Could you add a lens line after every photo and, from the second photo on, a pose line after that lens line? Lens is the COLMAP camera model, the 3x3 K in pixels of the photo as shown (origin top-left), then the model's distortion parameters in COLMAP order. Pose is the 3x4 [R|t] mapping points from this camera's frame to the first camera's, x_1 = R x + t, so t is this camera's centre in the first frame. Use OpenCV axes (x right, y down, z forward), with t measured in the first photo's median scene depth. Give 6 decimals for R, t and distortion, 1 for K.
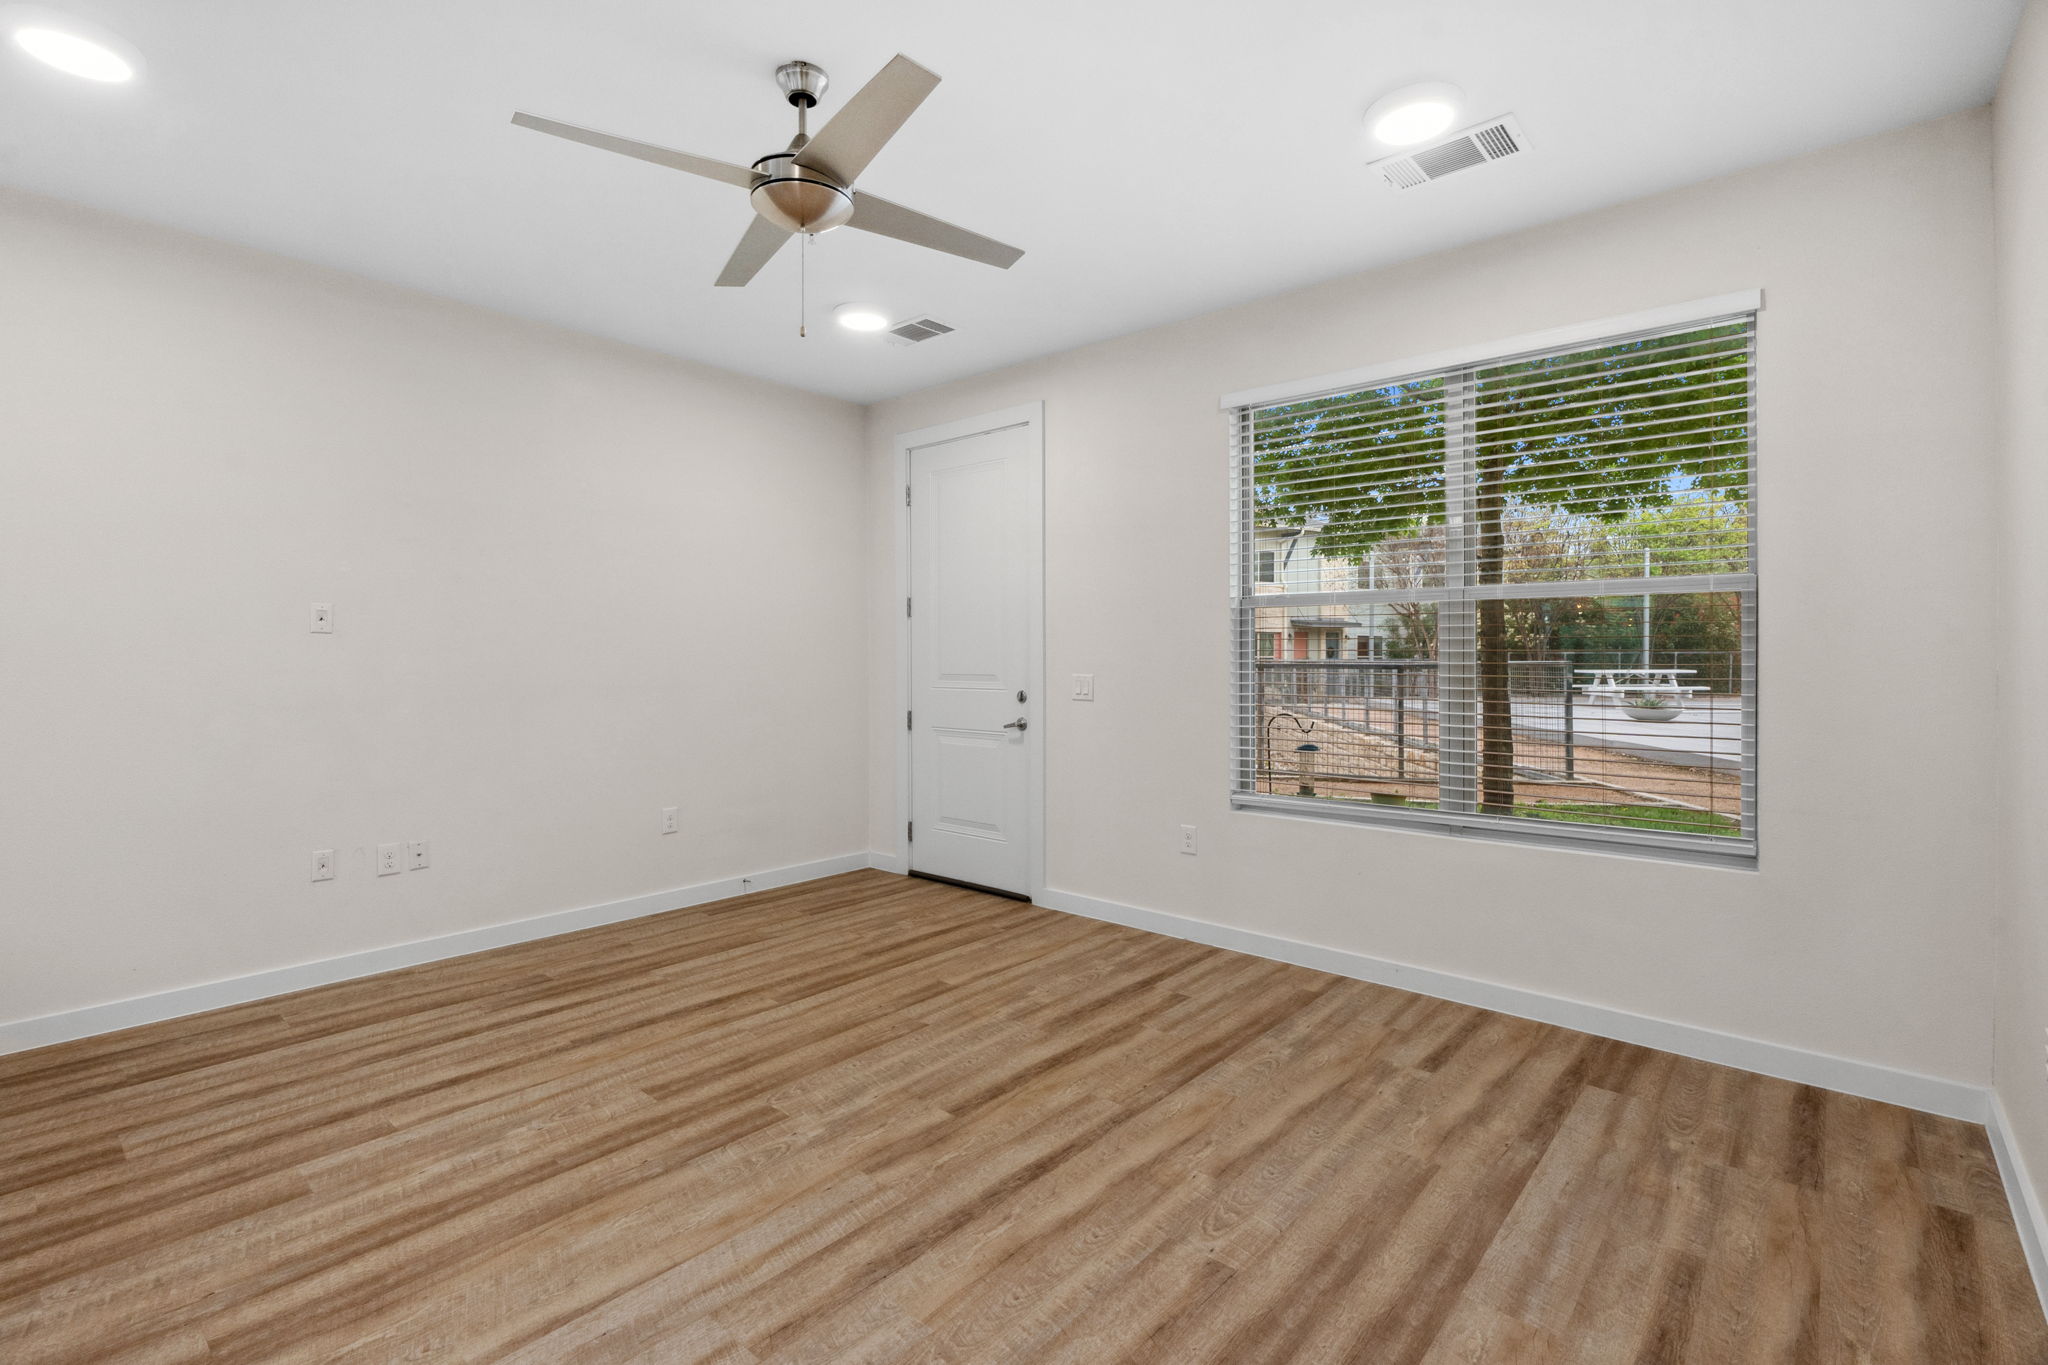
lens RADIAL K [[938.9, 0, 1014.3], [0, 938.9, 665.1], [0, 0, 1]] dist [-0.012441, 0.004284]
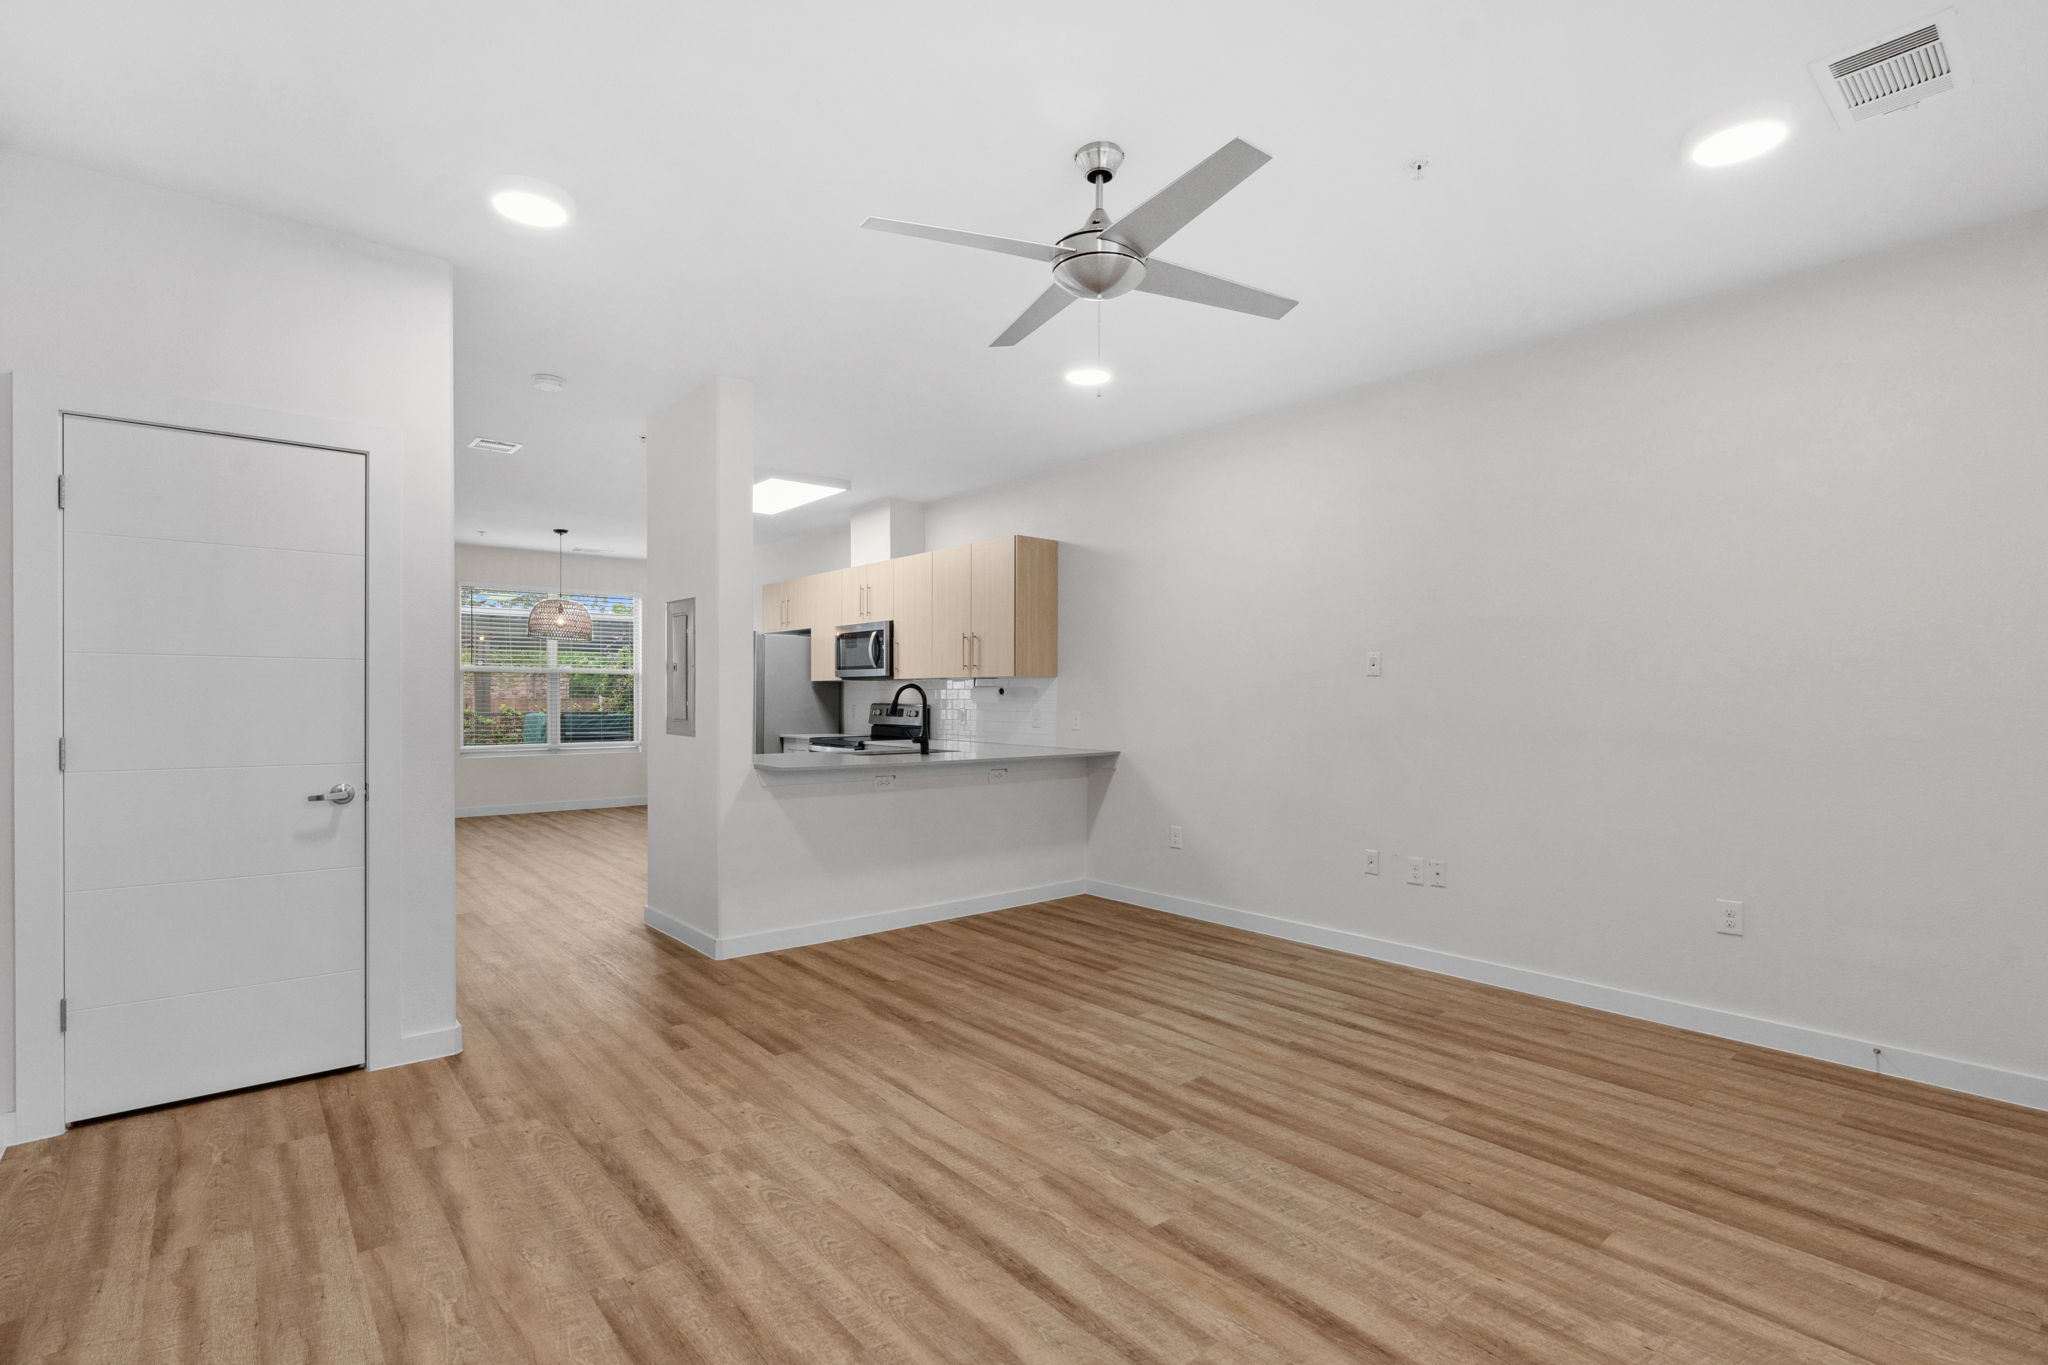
lens RADIAL K [[950.4, 0, 1033.1], [0, 950.4, 700.5], [0, 0, 1]] dist [-0.010355, 0.003339]
pose [[-0.135953, 0.004479, -0.990705, 0.735560], [-0.013002, 0.999896, 0.006305, -0.006257], [0.990630, 0.013738, -0.135880, 0.909480]]
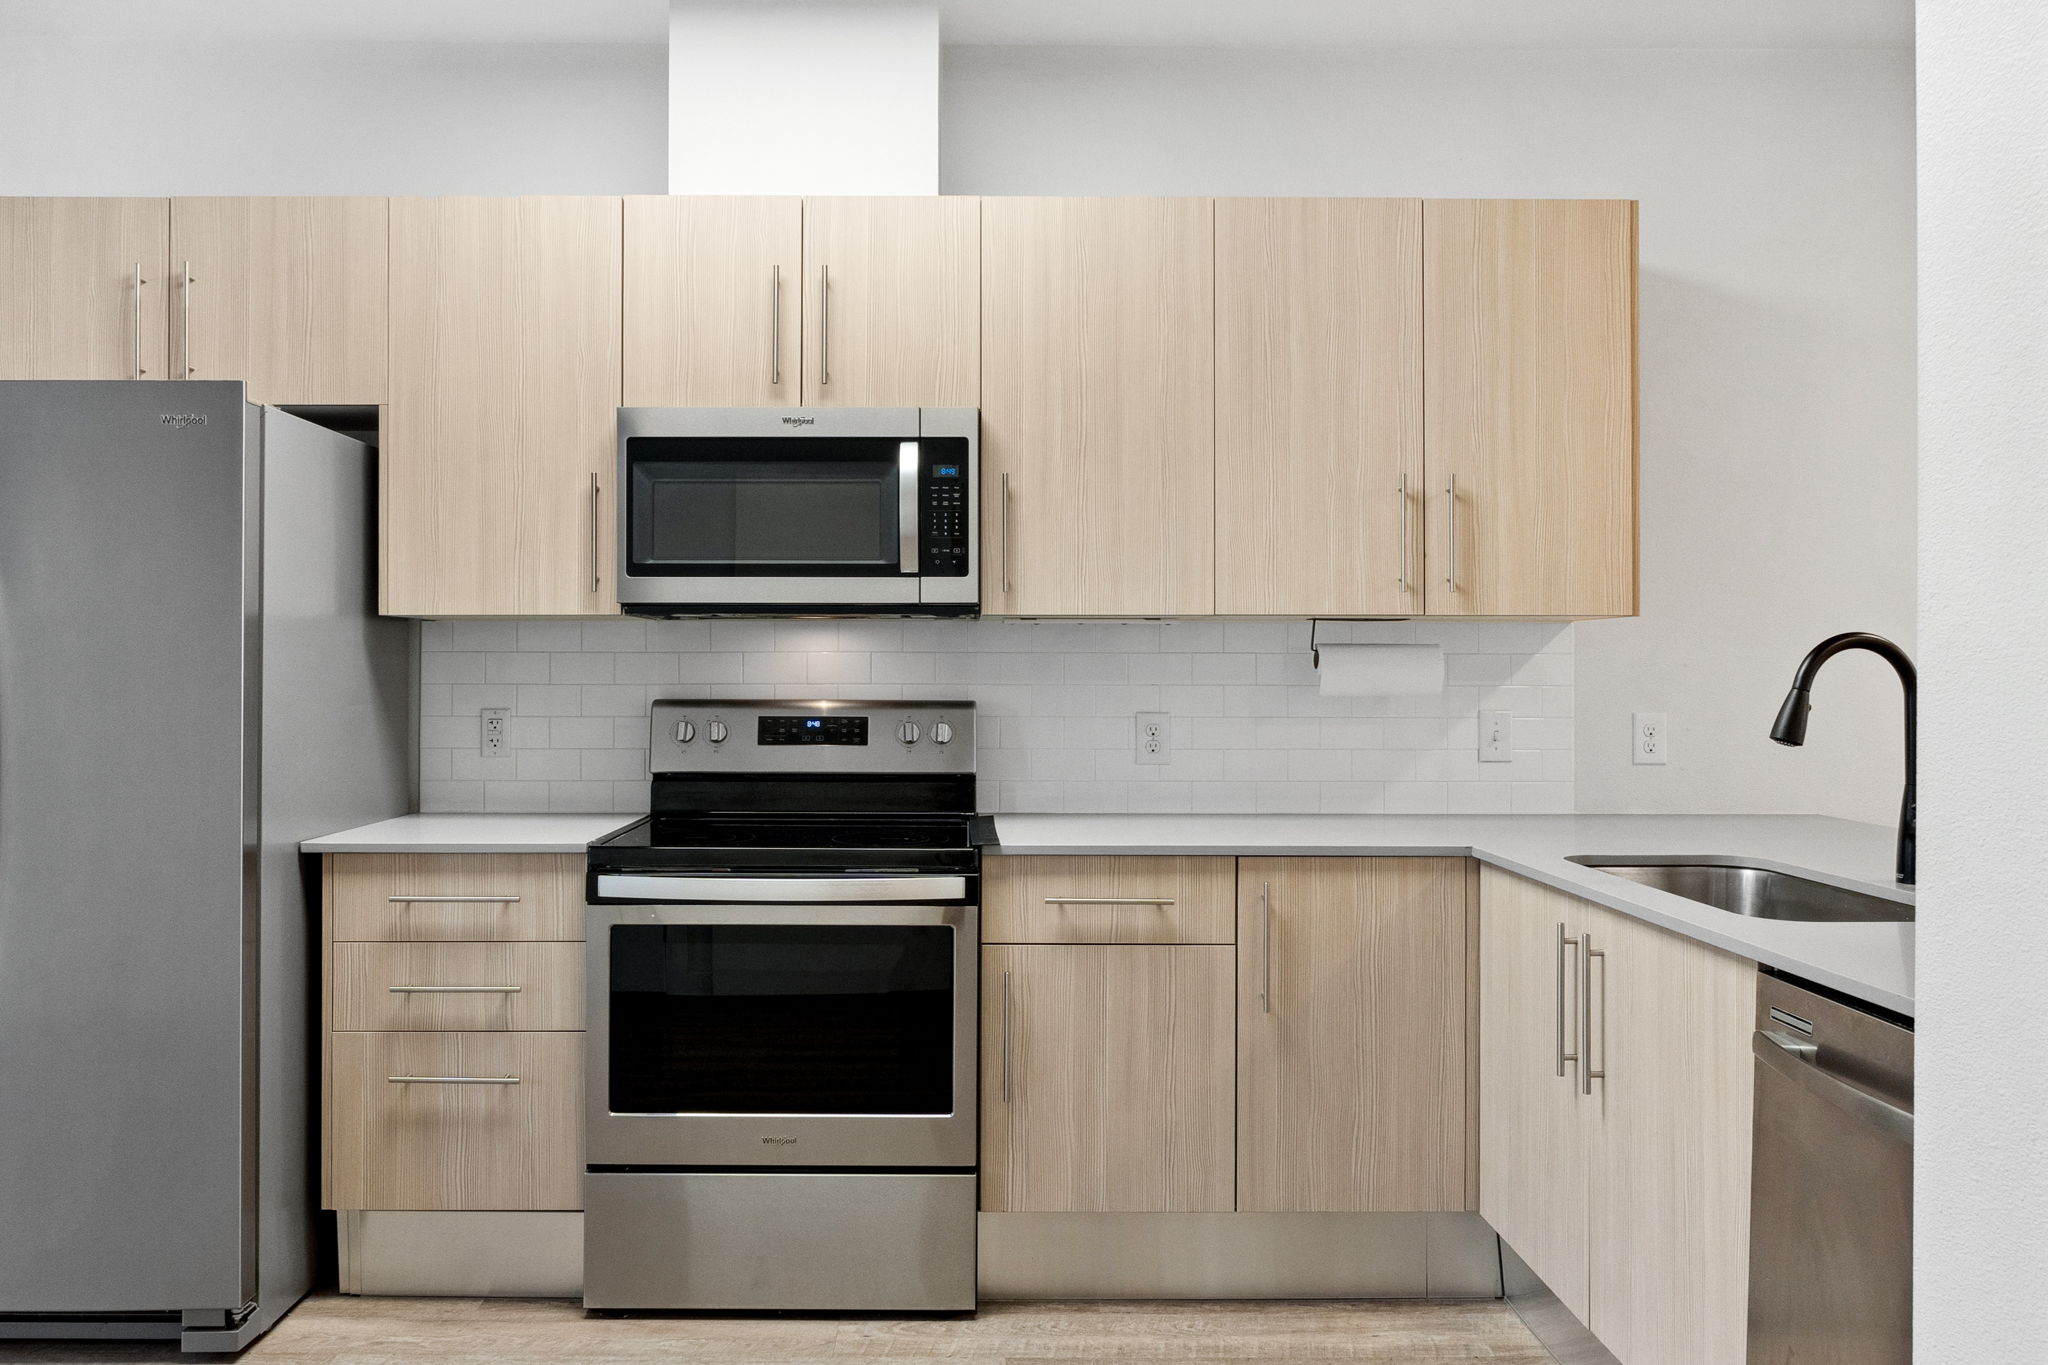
lens RADIAL K [[1441.0, 0, 1016.0], [0, 1441.0, 638.2], [0, 0, 1]] dist [-0.013702, -0.001788]
pose [[0.675732, -0.017205, -0.736947, -0.868183], [-0.009674, 0.999435, -0.032204, 0.009529], [0.737084, 0.028890, 0.675183, -0.511201]]
